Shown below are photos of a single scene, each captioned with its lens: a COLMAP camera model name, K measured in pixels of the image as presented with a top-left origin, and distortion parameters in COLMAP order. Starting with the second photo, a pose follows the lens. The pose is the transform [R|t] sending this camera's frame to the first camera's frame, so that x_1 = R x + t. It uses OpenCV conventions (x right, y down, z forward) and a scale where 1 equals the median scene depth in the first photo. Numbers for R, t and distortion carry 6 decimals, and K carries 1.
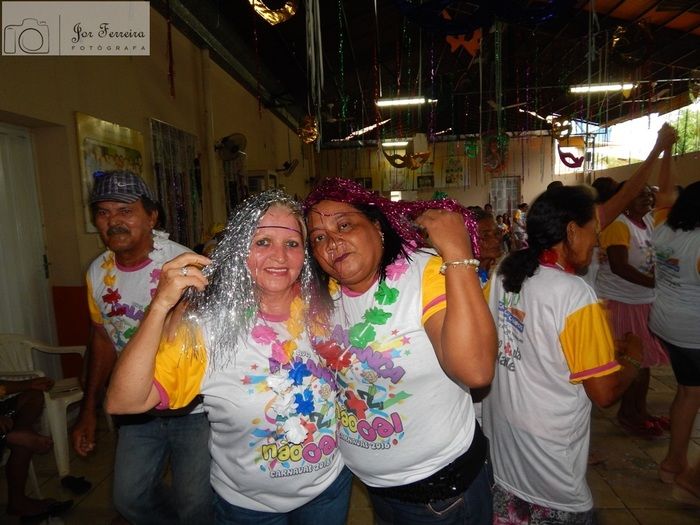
lens RADIAL K [[482.8, 0, 350.0], [0, 482.8, 262.5], [0, 0, 1]] dist [0.008115, 0.003508]
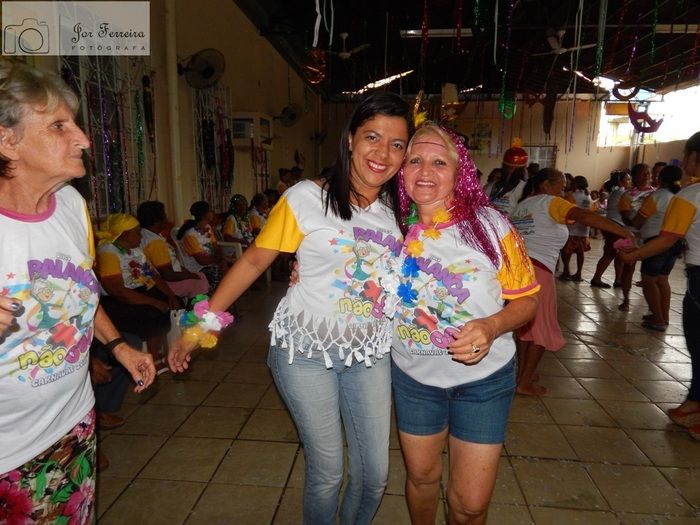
lens RADIAL K [[482.8, 0, 350.0], [0, 482.8, 262.5], [0, 0, 1]] dist [0.008115, 0.003508]
pose [[0.998189, 0.059915, -0.005315, -0.002441], [-0.059456, 0.996198, 0.063674, -0.005006], [0.009110, -0.063242, 0.997957, 0.138562]]
